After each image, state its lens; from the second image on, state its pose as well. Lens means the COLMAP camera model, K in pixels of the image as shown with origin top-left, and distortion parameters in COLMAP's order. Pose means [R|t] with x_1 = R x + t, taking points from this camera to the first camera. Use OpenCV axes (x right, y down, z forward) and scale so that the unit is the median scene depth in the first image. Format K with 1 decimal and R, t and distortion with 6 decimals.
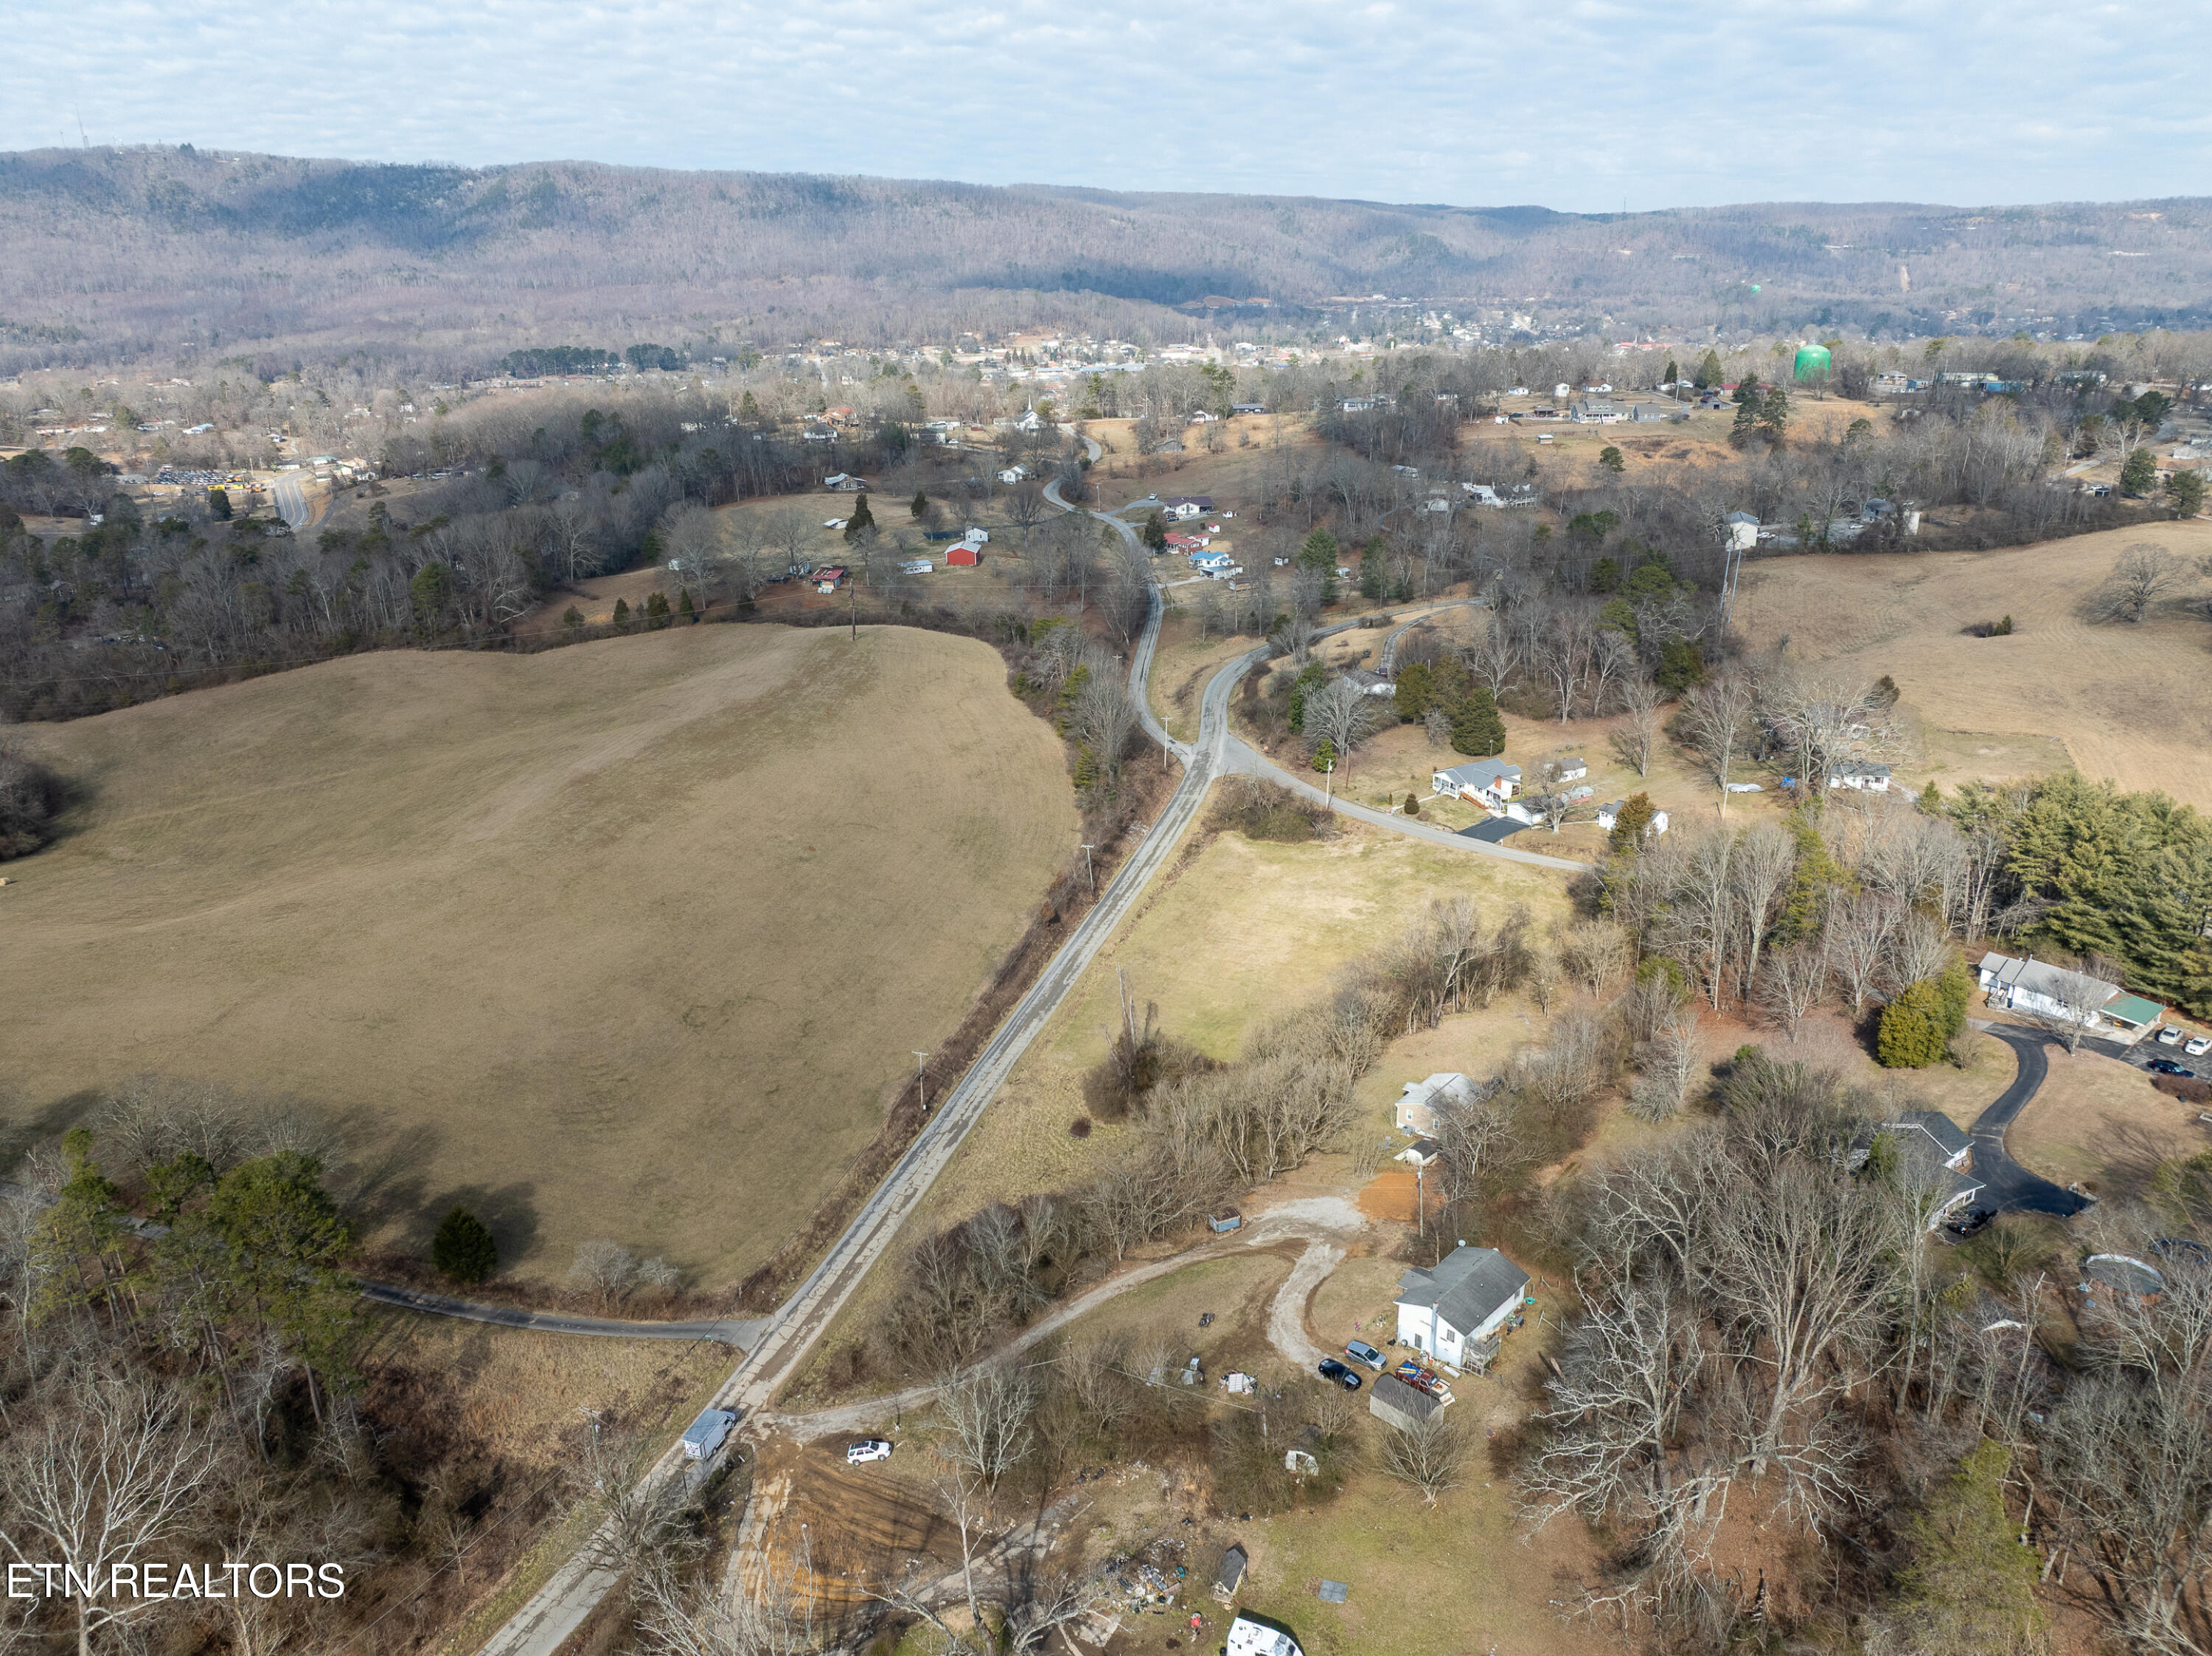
lens RADIAL K [[1563.2, 0, 1112.7], [0, 1563.2, 823.6], [0, 0, 1]] dist [-0.036357, -0.005874]
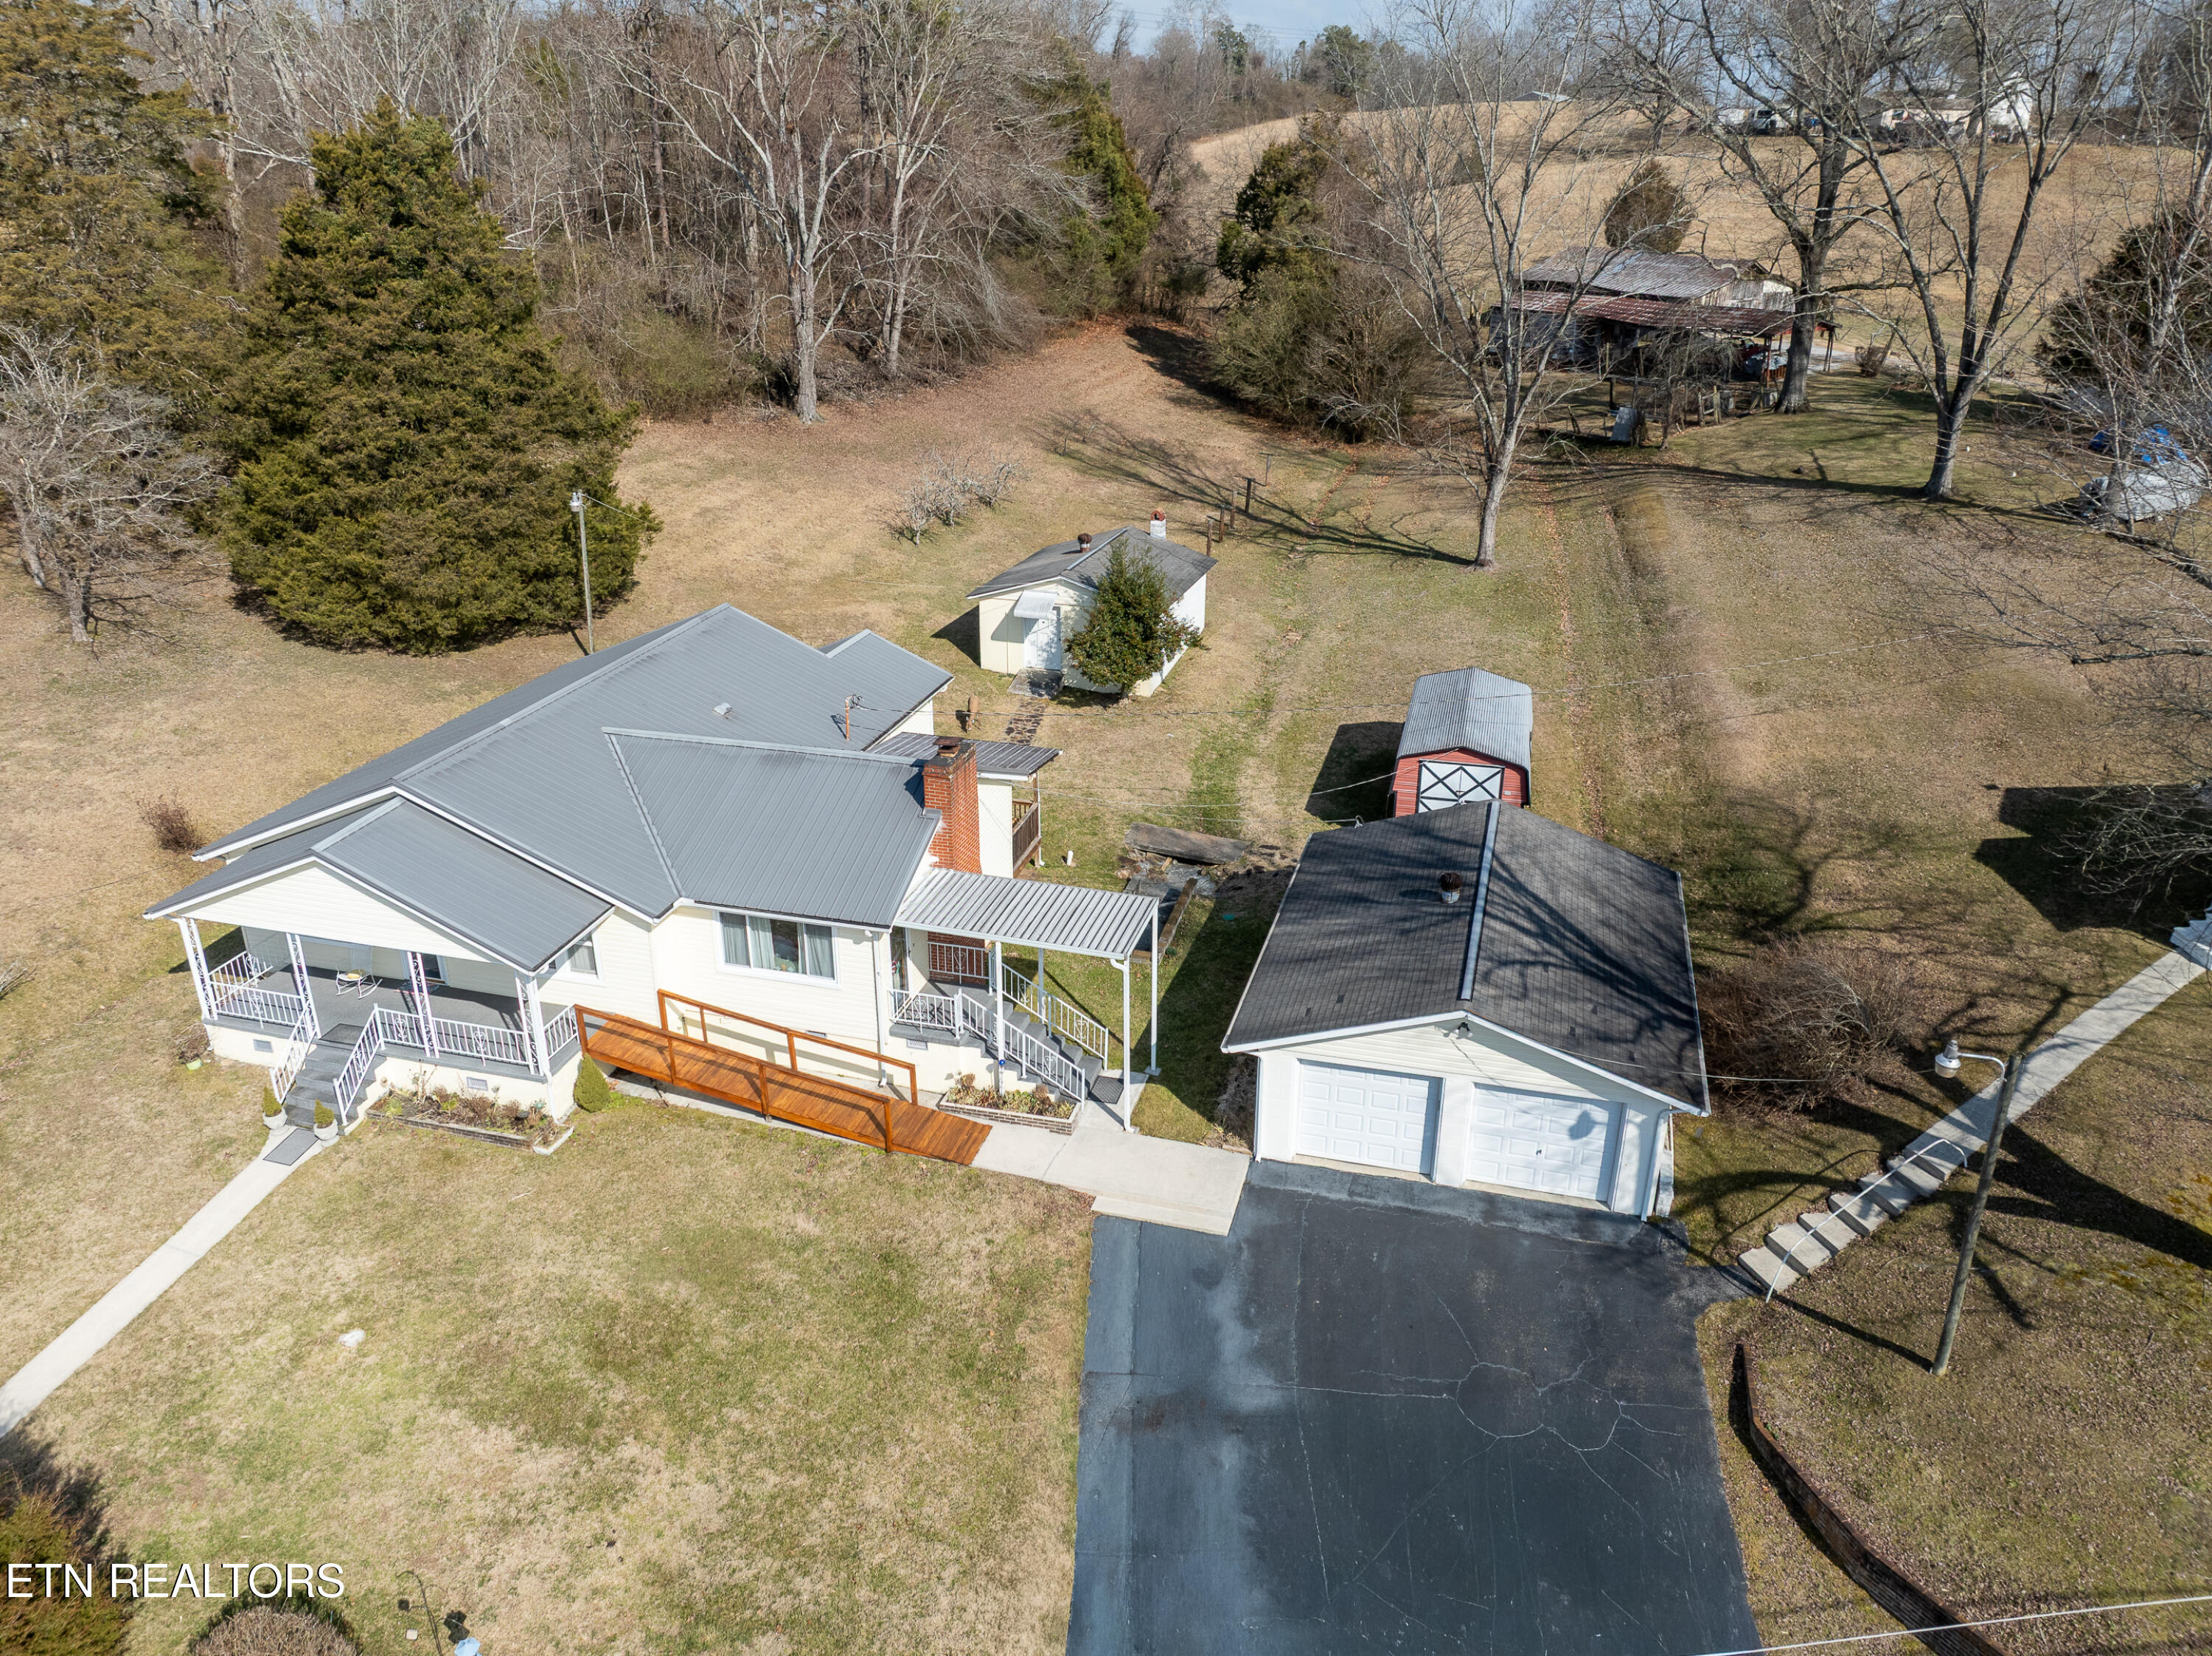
lens RADIAL K [[1563.2, 0, 1112.7], [0, 1563.2, 823.6], [0, 0, 1]] dist [-0.036357, -0.005874]
pose [[0.700709, -0.263474, 0.663014, 0.145744], [0.235647, 0.962627, 0.133492, -0.027697], [-0.673407, 0.062698, 0.736609, 0.705505]]
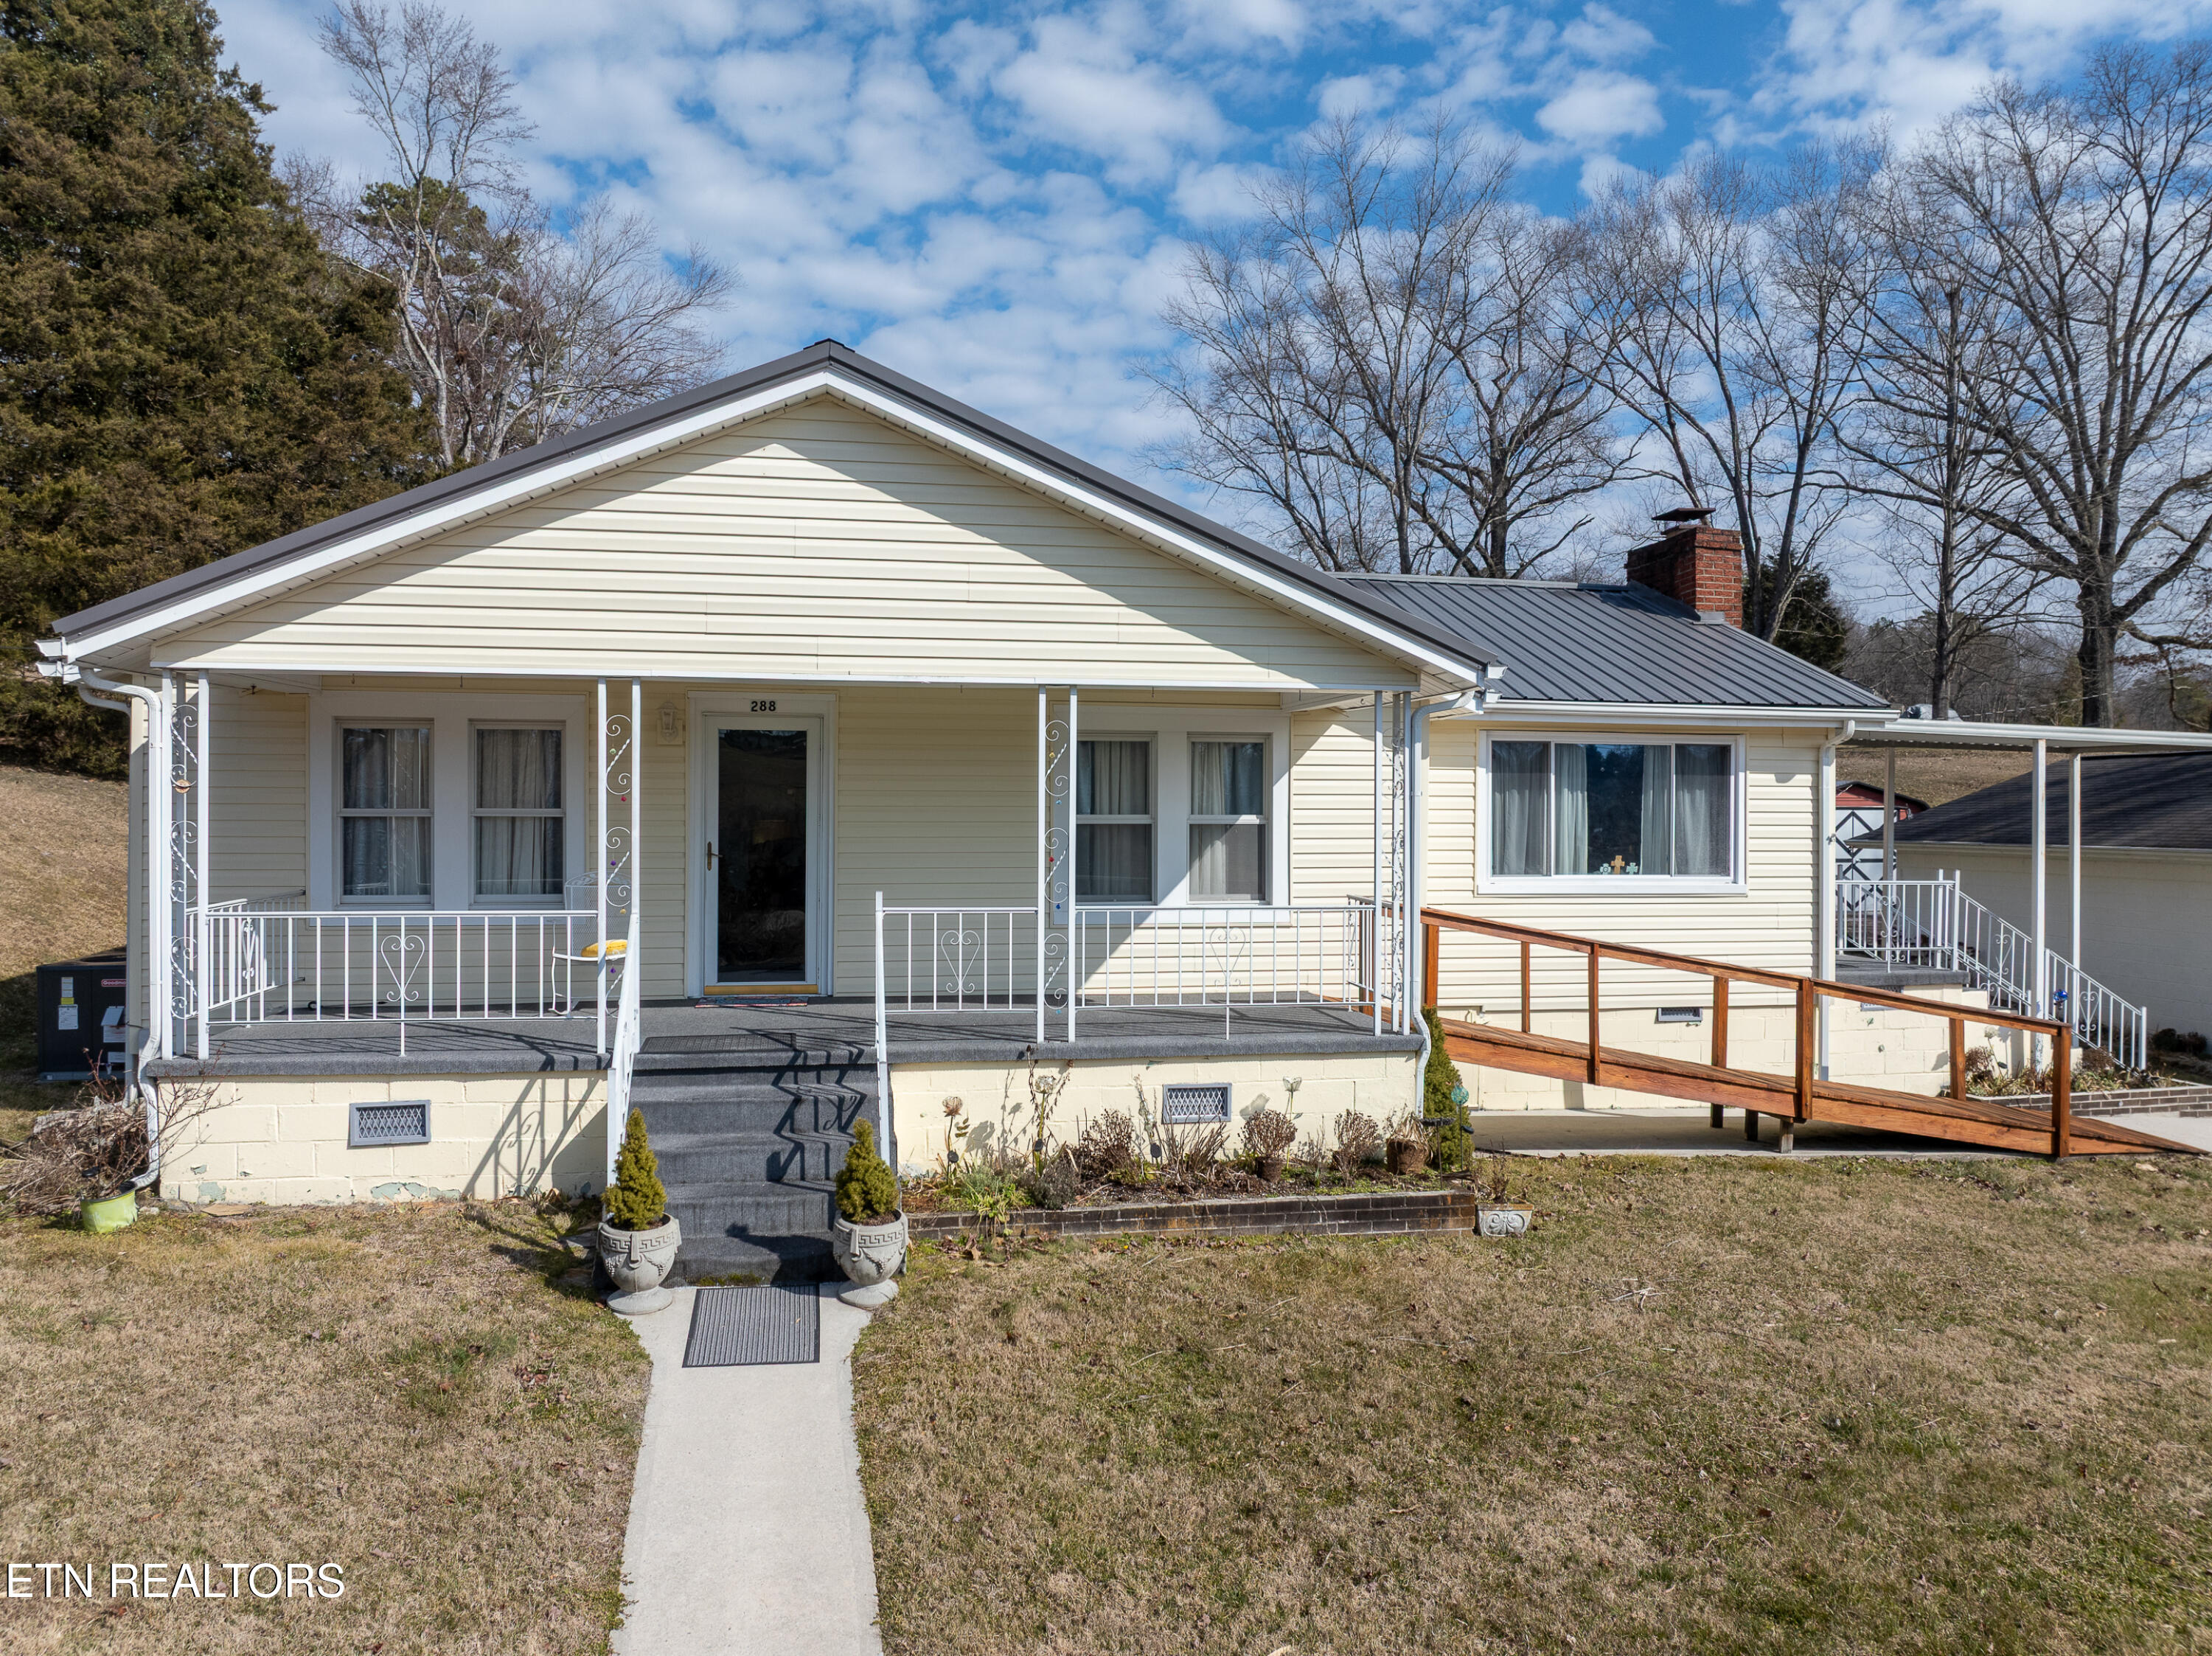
lens RADIAL K [[1607.2, 0, 1145.3], [0, 1607.2, 837.9], [0, 0, 1]] dist [-0.014271, -0.047950]
pose [[0.313658, -0.000003, 0.949536, 0.145270], [0.334479, 0.935904, -0.110485, -0.016172], [-0.888675, 0.352254, 0.293555, 0.763892]]
